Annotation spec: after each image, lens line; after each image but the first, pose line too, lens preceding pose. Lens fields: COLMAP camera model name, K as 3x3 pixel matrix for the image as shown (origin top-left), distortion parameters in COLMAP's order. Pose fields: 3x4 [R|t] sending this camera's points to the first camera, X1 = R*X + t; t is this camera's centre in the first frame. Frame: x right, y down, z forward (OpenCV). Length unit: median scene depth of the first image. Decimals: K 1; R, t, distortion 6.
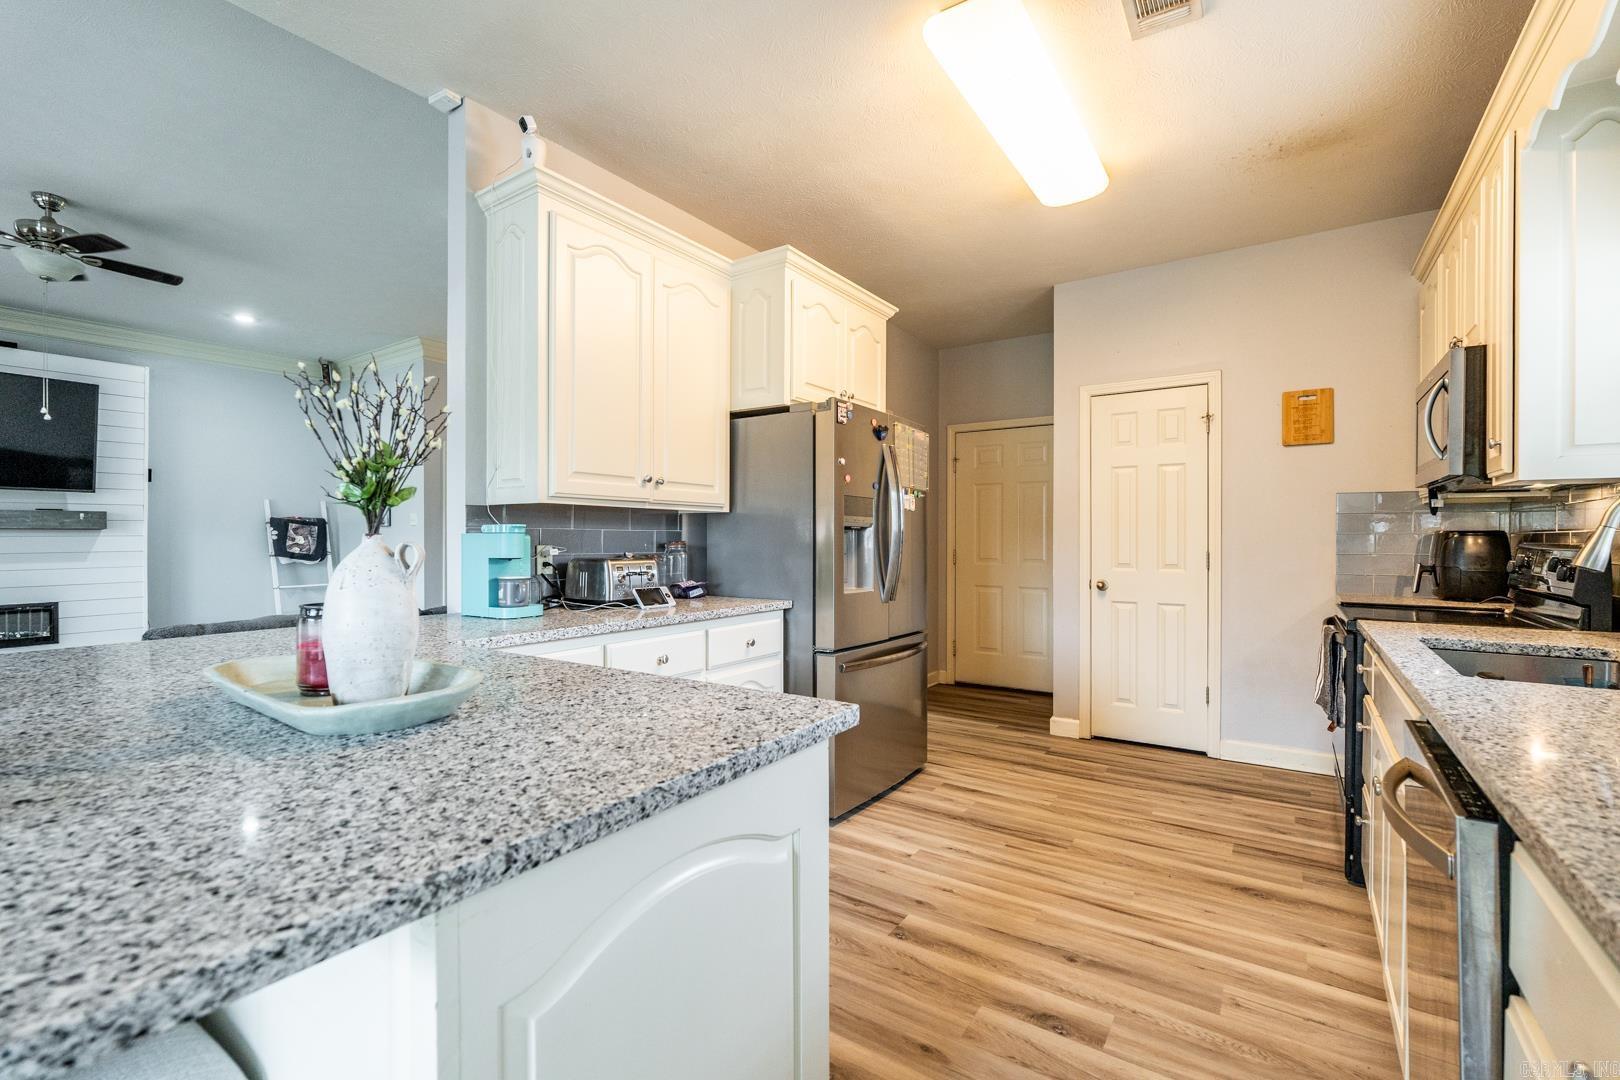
lens RADIAL K [[719.8, 0, 801.3], [0, 719.8, 538.1], [0, 0, 1]] dist [-0.004719, 0.001153]
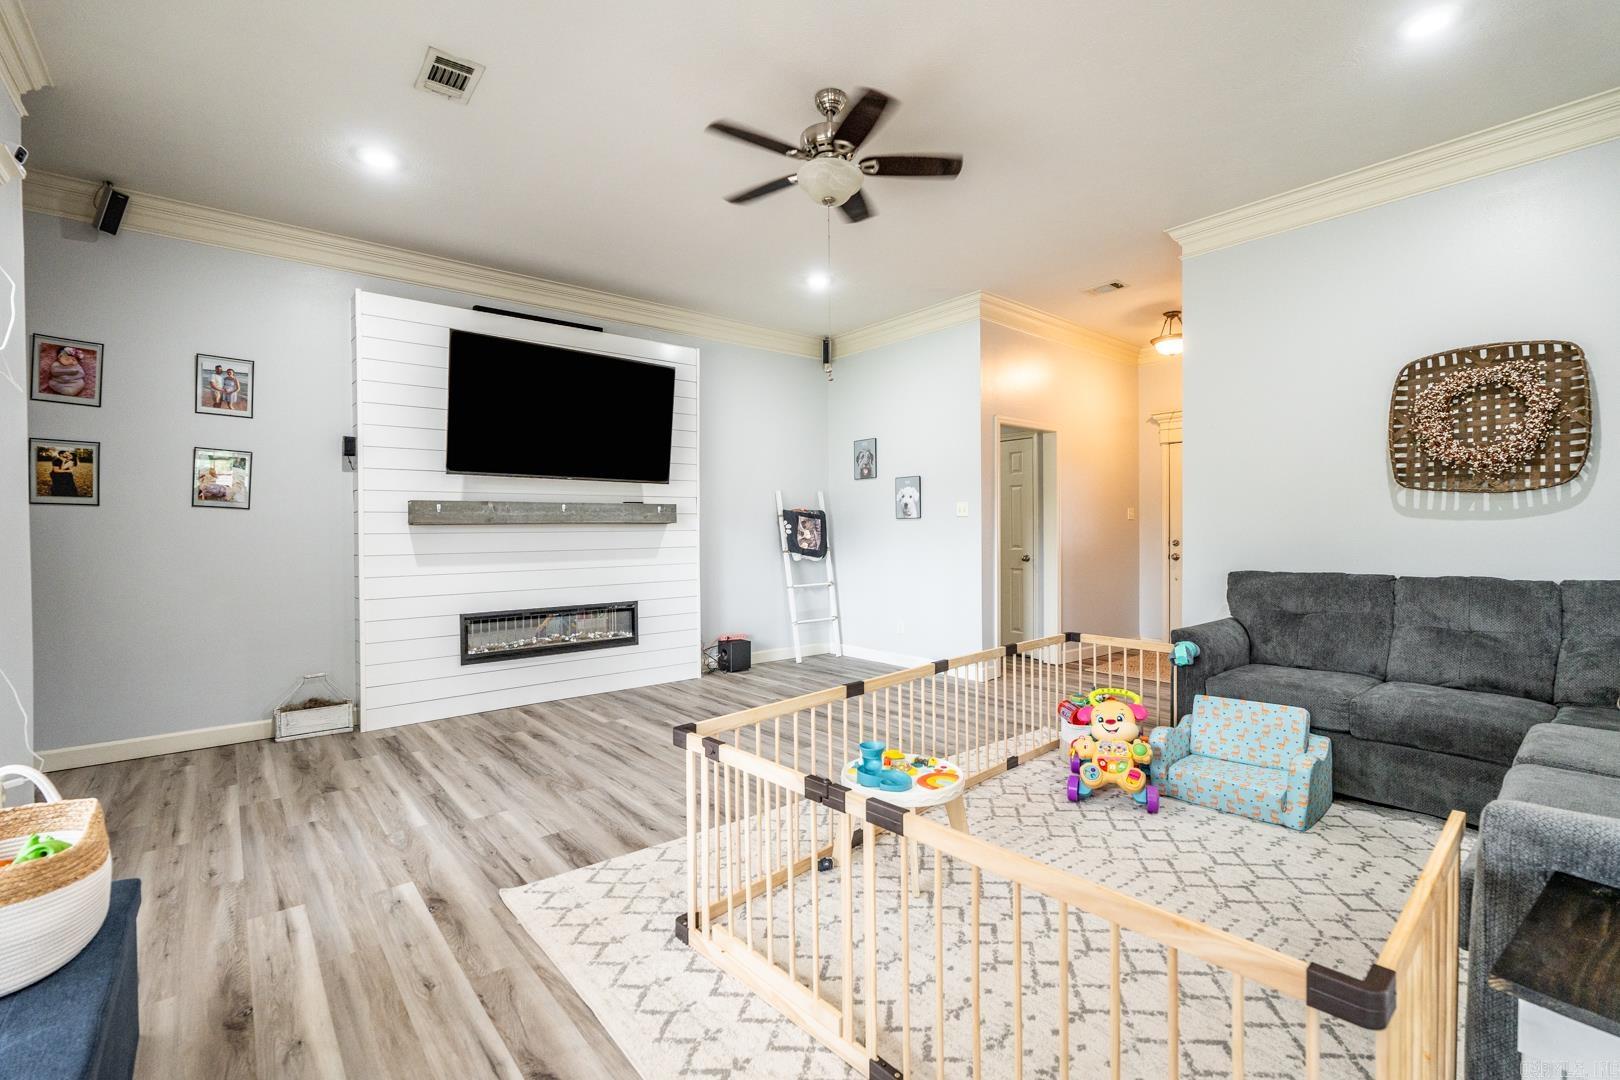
lens RADIAL K [[719.8, 0, 805.7], [0, 719.8, 536.2], [0, 0, 1]] dist [-0.004719, 0.001153]
pose [[0.960774, -0.002946, -0.277317, -0.847723], [0.004642, 0.999974, 0.005459, -0.000169], [0.277294, -0.006532, 0.960763, 0.232037]]
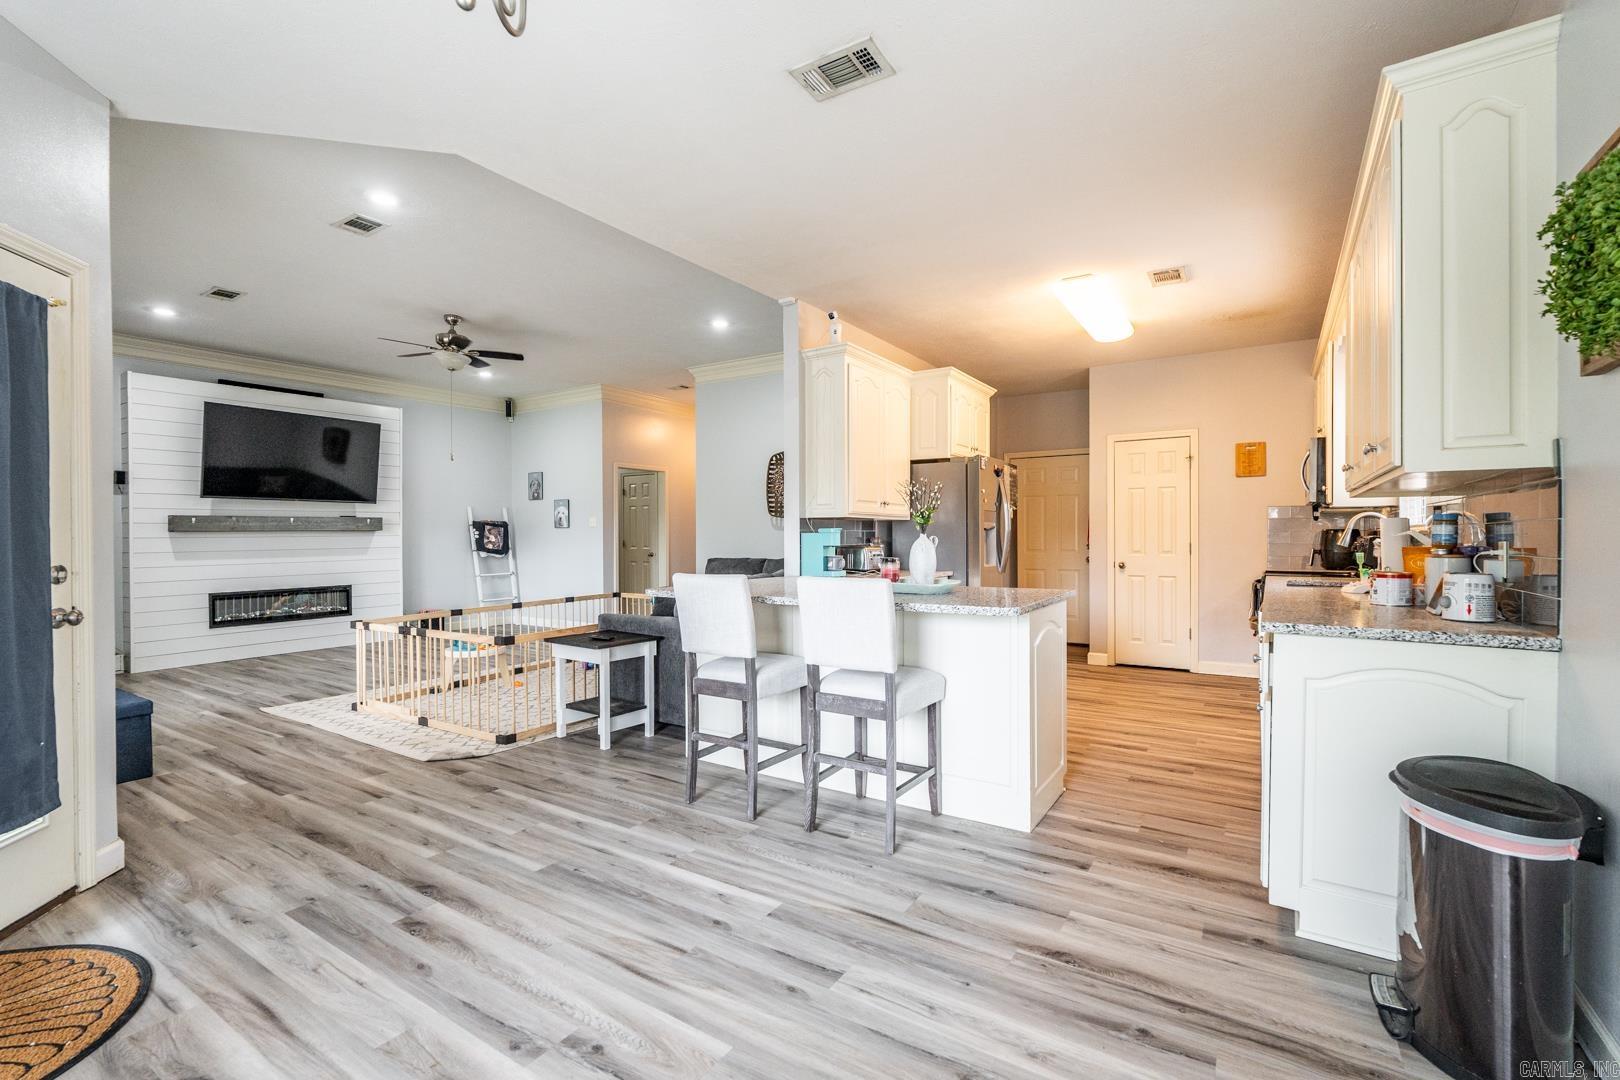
lens RADIAL K [[719.8, 0, 807.8], [0, 719.8, 538.6], [0, 0, 1]] dist [-0.004719, 0.001153]
pose [[0.999641, -0.004059, 0.026478, -0.320824], [0.003968, 0.999986, 0.003494, 0.000891], [-0.026492, -0.003388, 0.999643, -0.565724]]
